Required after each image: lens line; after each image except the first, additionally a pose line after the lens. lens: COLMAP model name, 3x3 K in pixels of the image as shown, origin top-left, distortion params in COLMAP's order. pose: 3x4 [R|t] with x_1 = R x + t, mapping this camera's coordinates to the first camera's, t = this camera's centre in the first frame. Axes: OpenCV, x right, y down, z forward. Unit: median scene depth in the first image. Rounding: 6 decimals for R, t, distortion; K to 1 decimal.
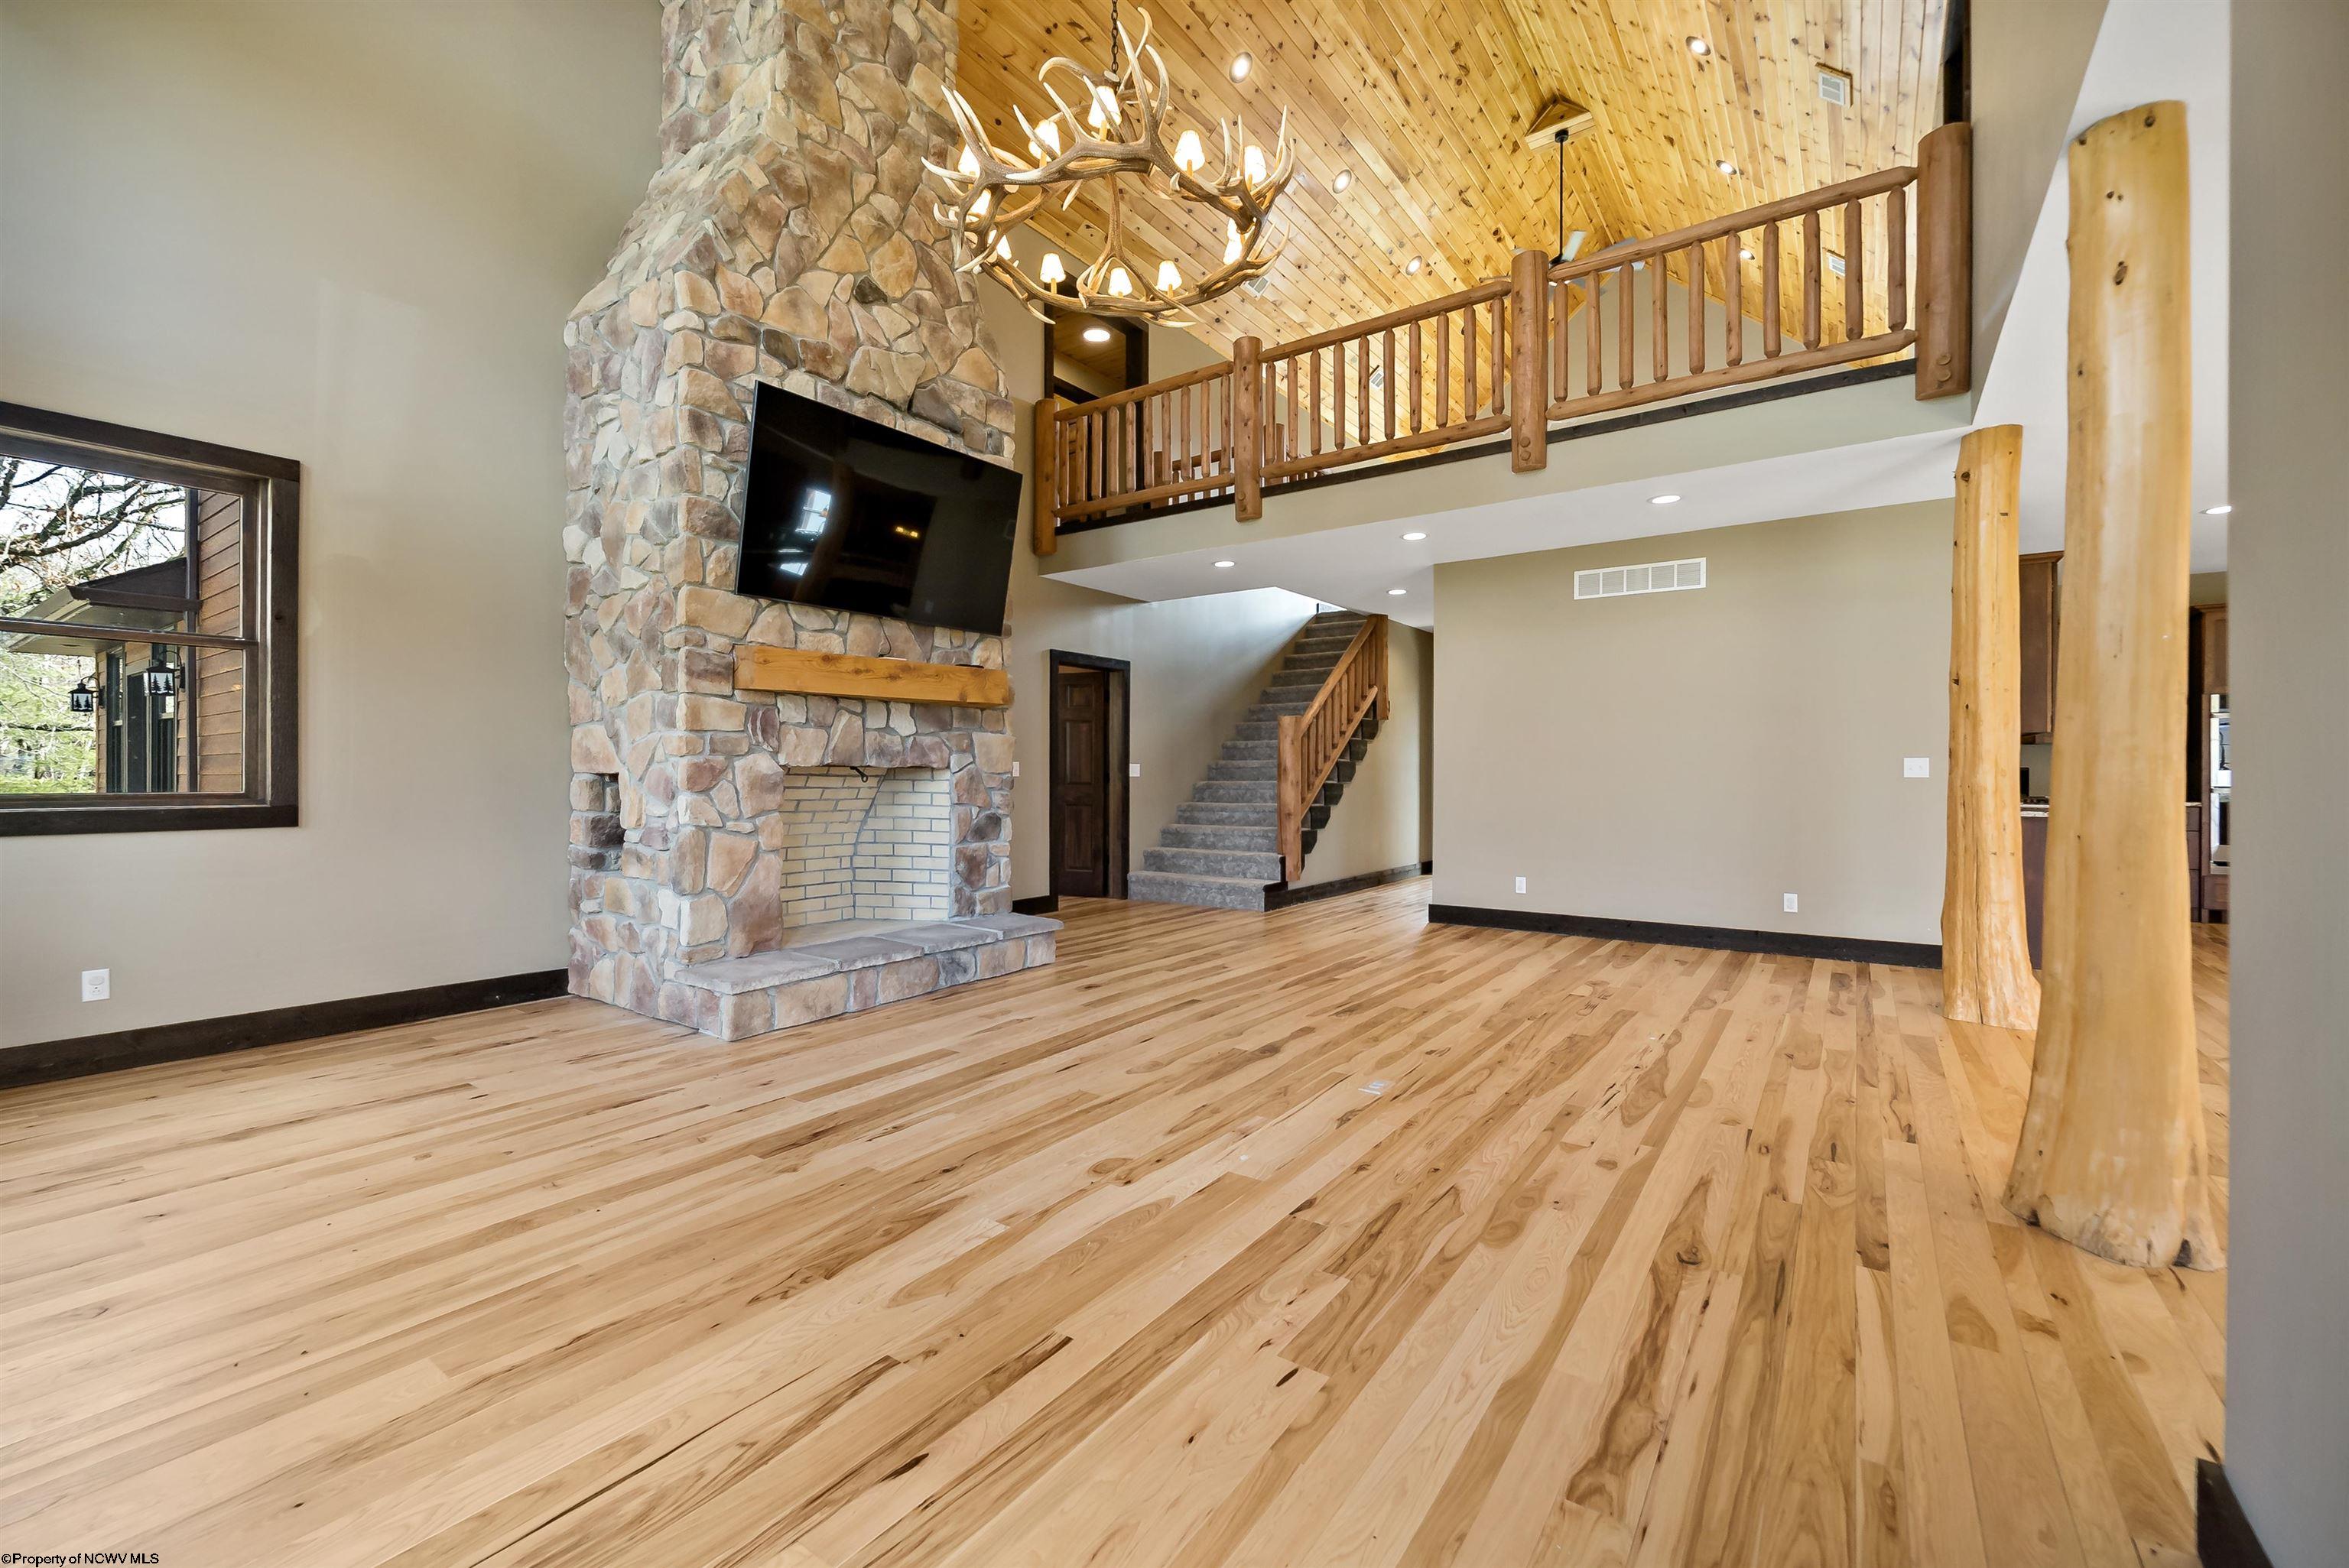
lens RADIAL K [[962.9, 0, 1164.9], [0, 962.9, 776.7], [0, 0, 1]] dist [0.003780, -0.002618]
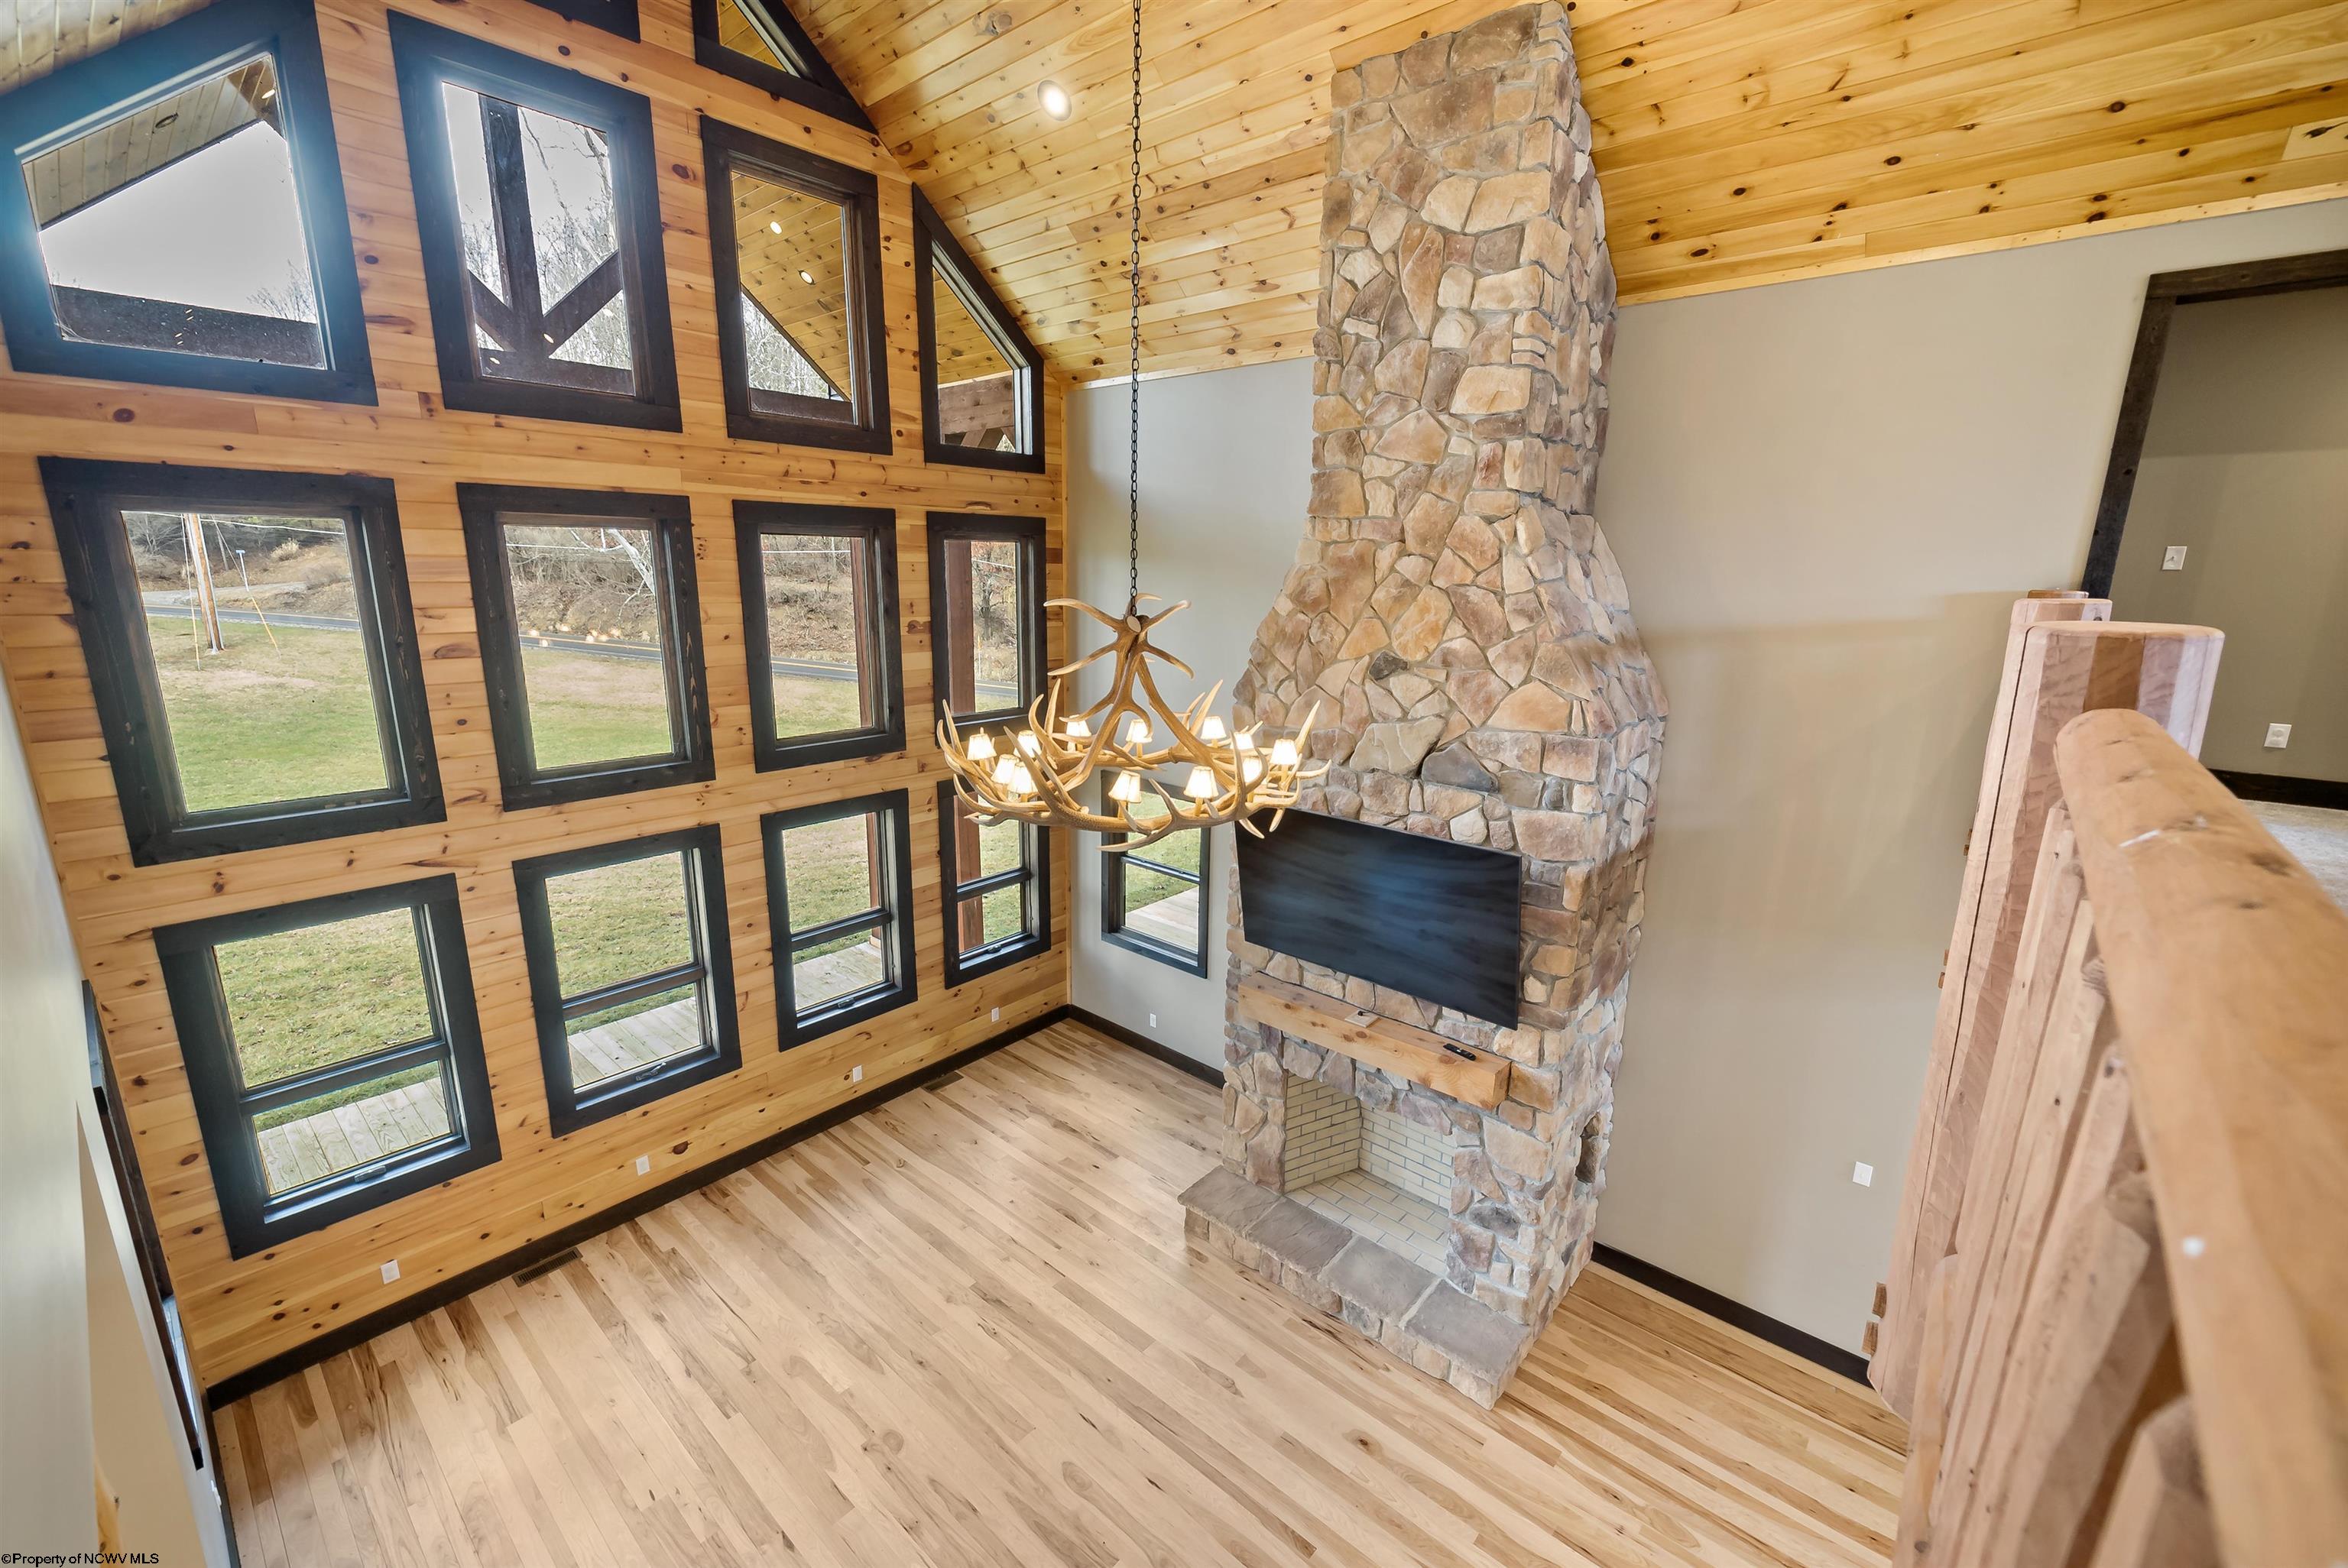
lens RADIAL K [[962.4, 0, 1181.7], [0, 962.4, 795.7], [0, 0, 1]] dist [0.003780, -0.002618]
pose [[-0.096336, 0.233551, -0.967560, 0.772770], [-0.021736, 0.971356, 0.236632, -0.672857], [0.995112, 0.043827, -0.088500, 0.989175]]
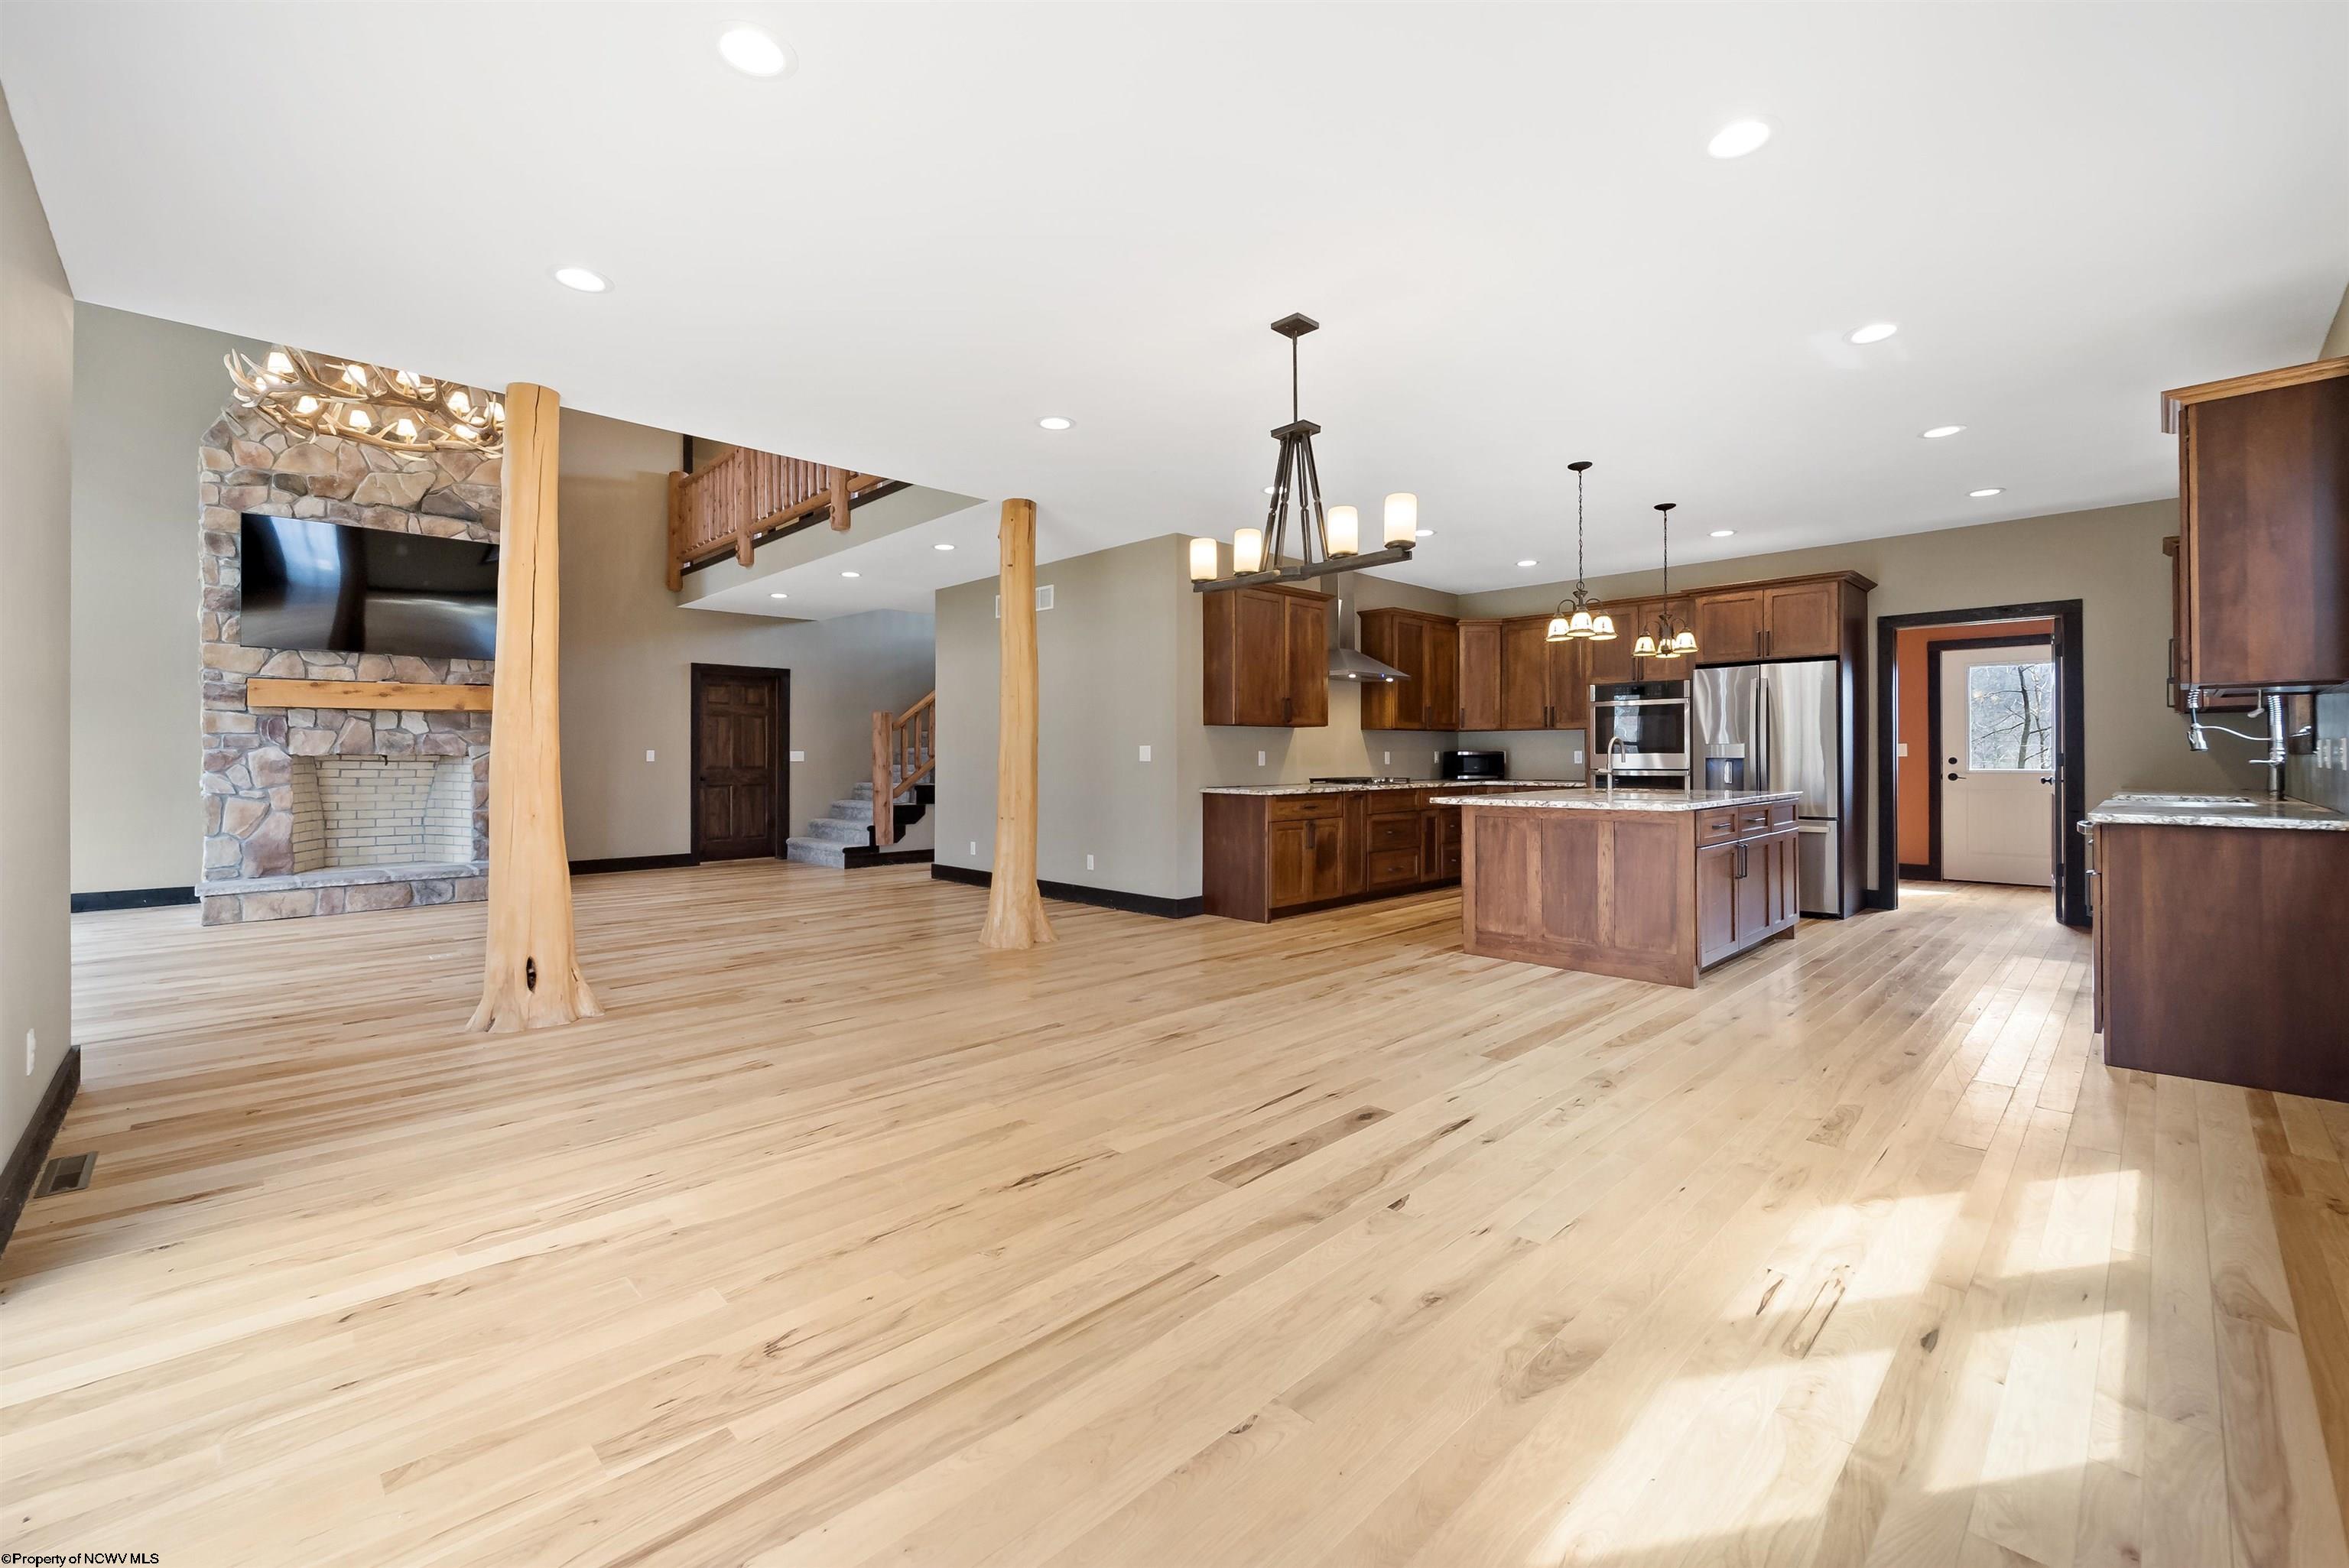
lens RADIAL K [[962.9, 0, 1150.2], [0, 962.9, 752.8], [0, 0, 1]] dist [0.003780, -0.002618]
pose [[0.983813, -0.002848, -0.179178, 1.260041], [0.001536, 0.999971, -0.007463, -0.001327], [0.179194, 0.007067, 0.983788, -0.274977]]
